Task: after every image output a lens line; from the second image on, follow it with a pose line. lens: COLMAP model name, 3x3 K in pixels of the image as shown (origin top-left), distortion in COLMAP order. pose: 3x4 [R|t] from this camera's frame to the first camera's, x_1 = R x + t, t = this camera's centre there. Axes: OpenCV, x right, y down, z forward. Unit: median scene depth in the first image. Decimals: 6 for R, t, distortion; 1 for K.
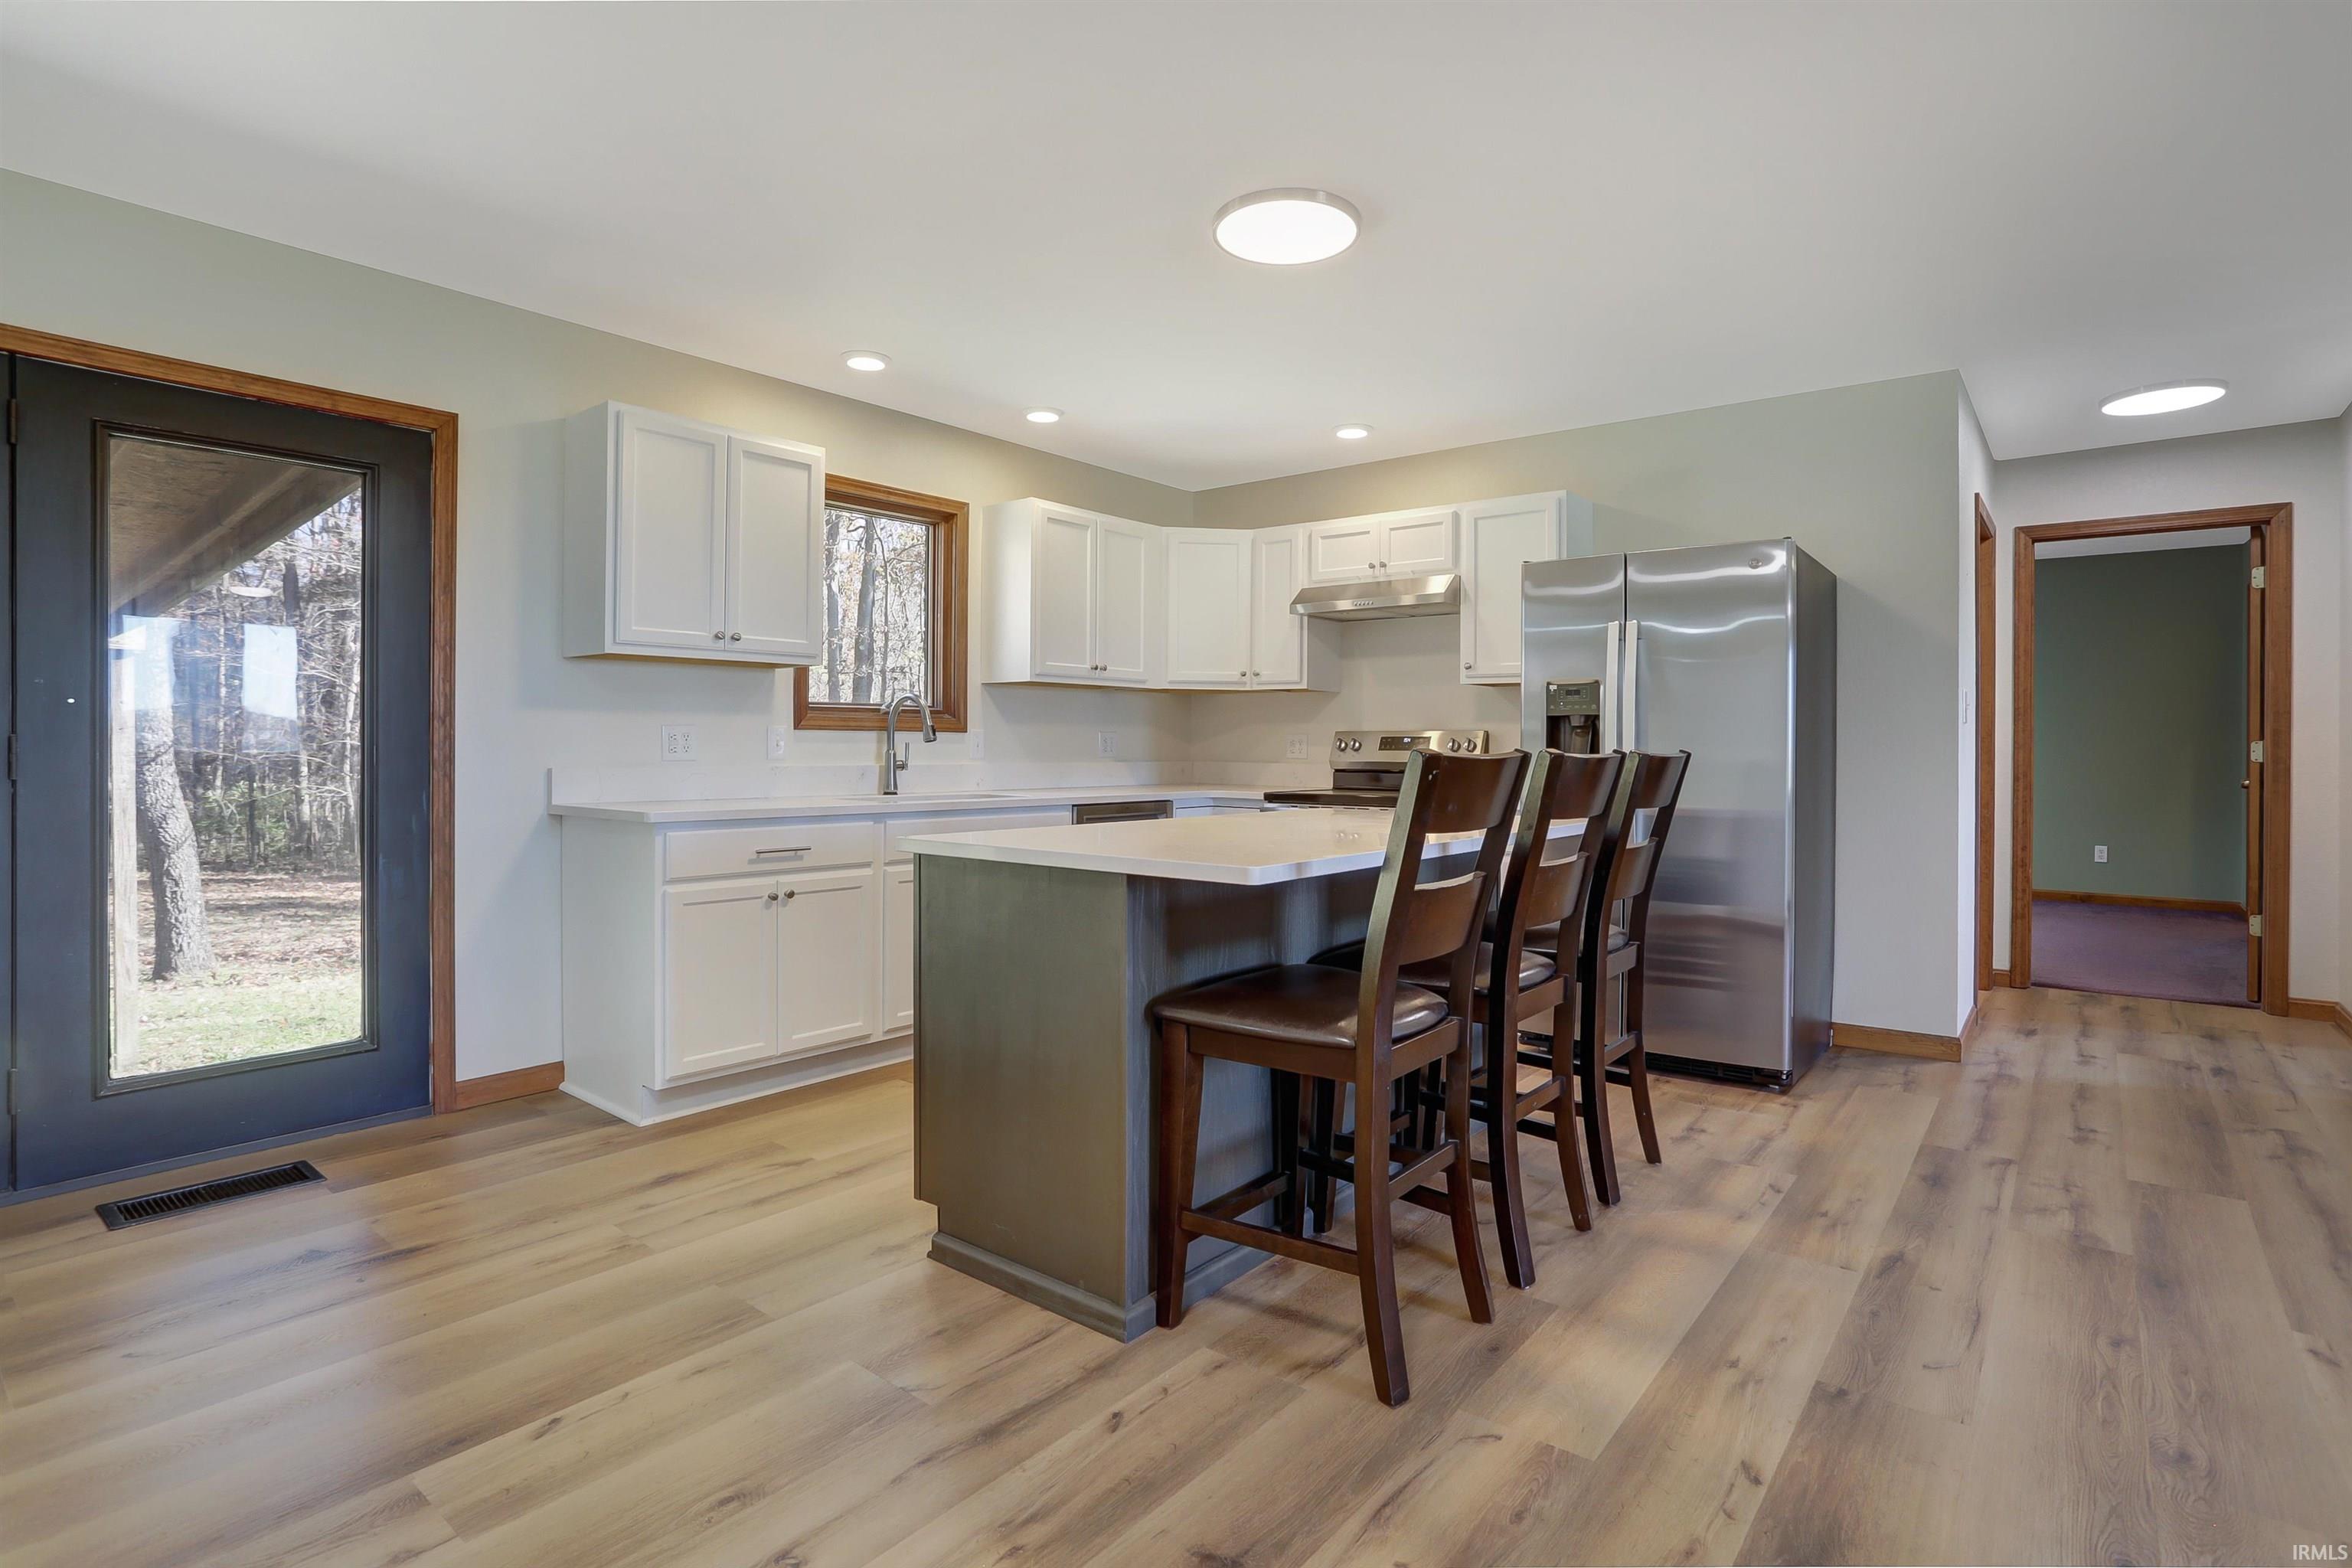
lens RADIAL K [[1138.2, 0, 1190.6], [0, 1138.2, 760.7], [0, 0, 1]] dist [-0.024430, 0.001804]
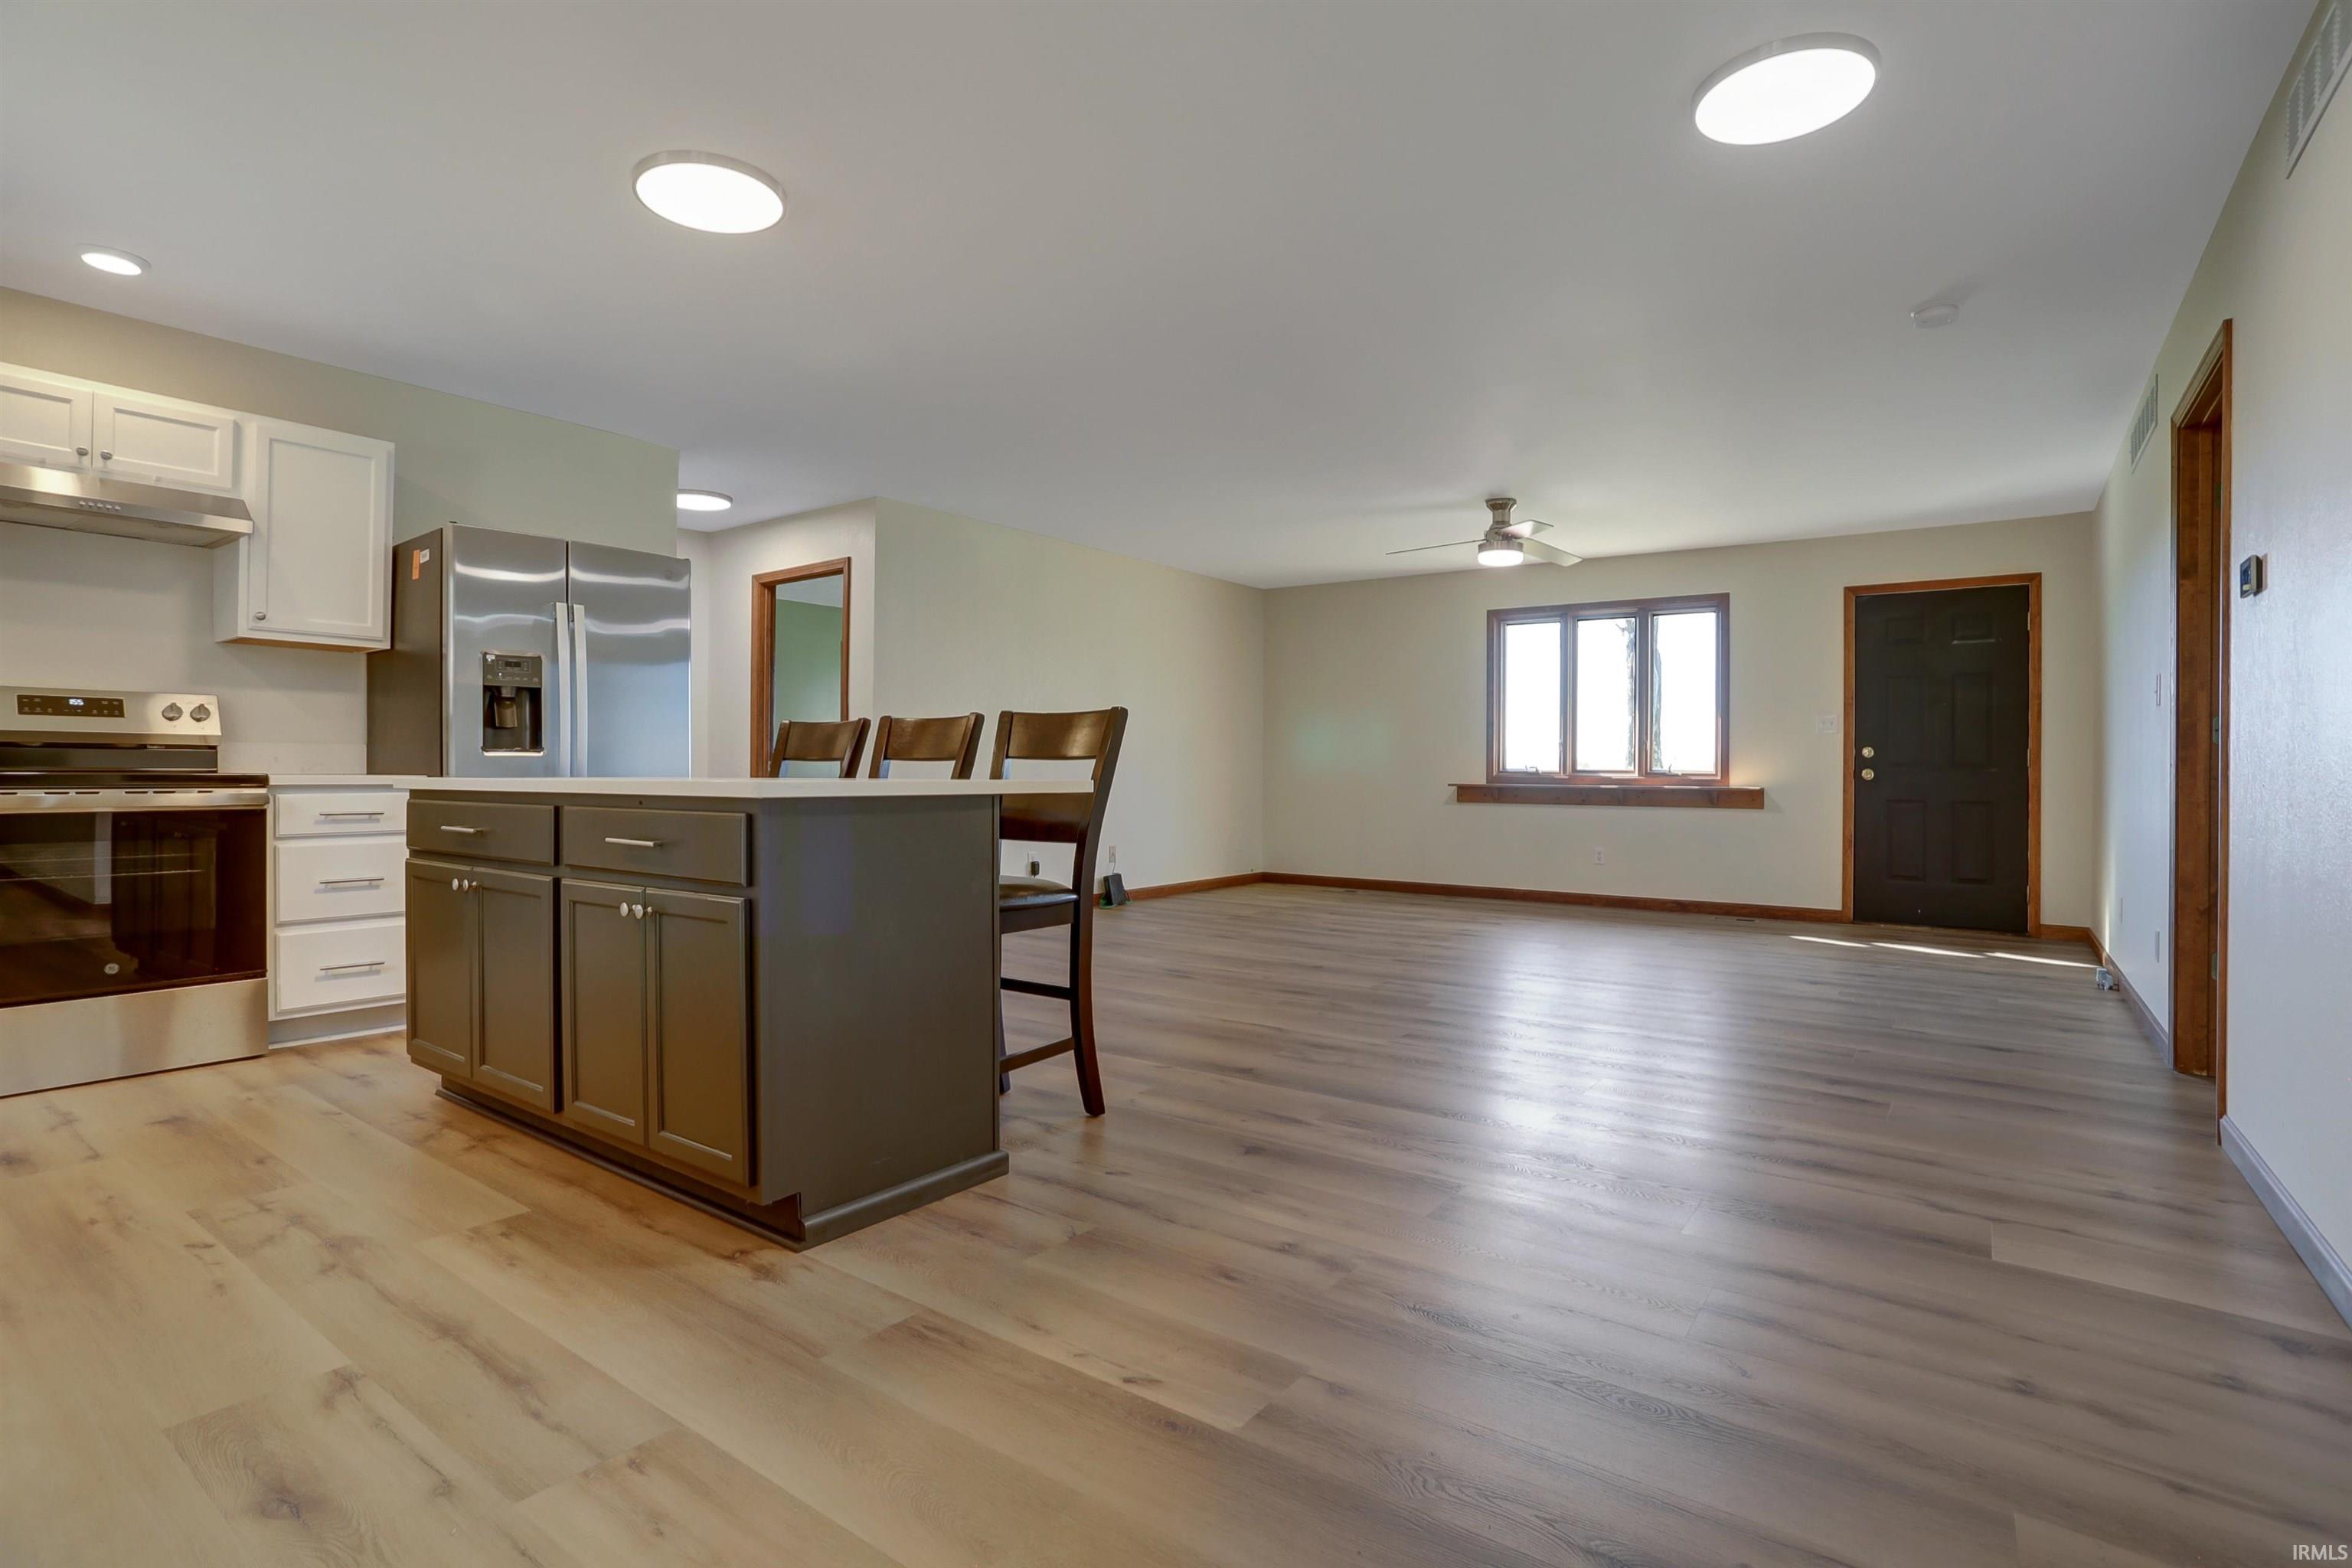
lens RADIAL K [[1138.2, 0, 1157.7], [0, 1138.2, 780.2], [0, 0, 1]] dist [-0.024430, 0.001804]
pose [[-0.022907, -0.003446, 0.999732, -0.765794], [0.006059, 0.999975, 0.003586, 0.047586], [-0.999719, 0.006140, -0.022886, 0.508346]]
